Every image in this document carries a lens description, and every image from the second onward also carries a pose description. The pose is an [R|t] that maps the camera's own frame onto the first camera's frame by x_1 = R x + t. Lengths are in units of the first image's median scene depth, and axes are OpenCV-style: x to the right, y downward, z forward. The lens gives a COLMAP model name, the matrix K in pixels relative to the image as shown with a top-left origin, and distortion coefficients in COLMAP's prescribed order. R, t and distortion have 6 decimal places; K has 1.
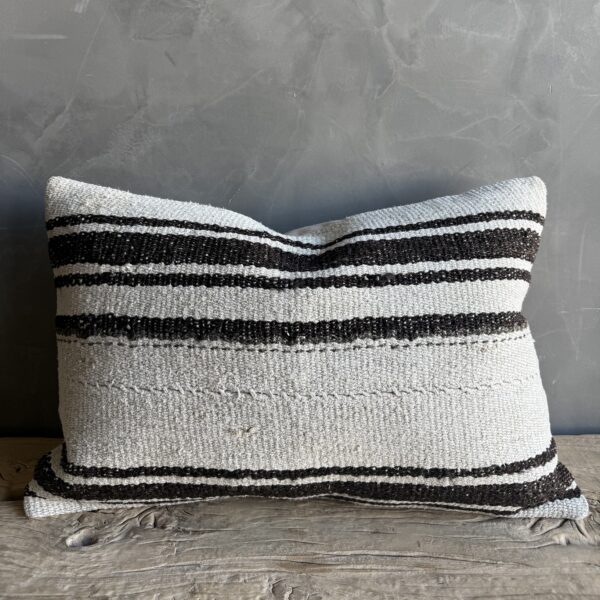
lens RADIAL K [[533.7, 0, 305.3], [0, 533.7, 212.2], [0, 0, 1]] dist [-0.024482, 0.007024]
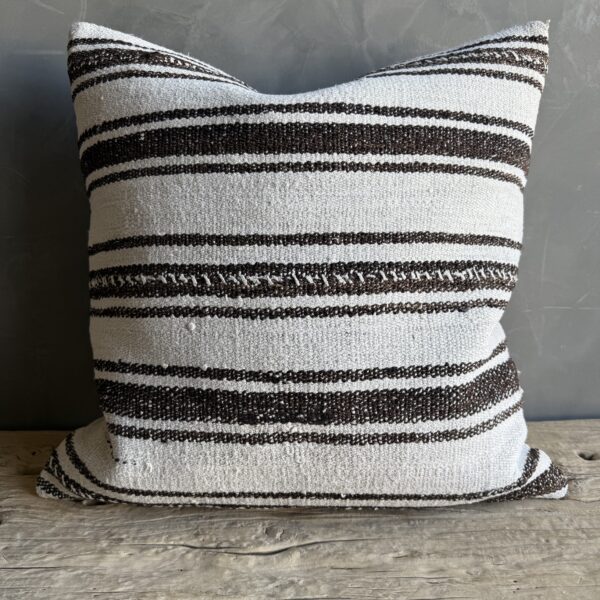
lens RADIAL K [[533.7, 0, 304.2], [0, 533.7, 300.1], [0, 0, 1]] dist [-0.024482, 0.007024]
pose [[0.999759, -0.008764, 0.020129, 0.002078], [0.007503, 0.998055, 0.061884, 0.103448], [-0.020633, -0.061718, 0.997880, -0.096126]]
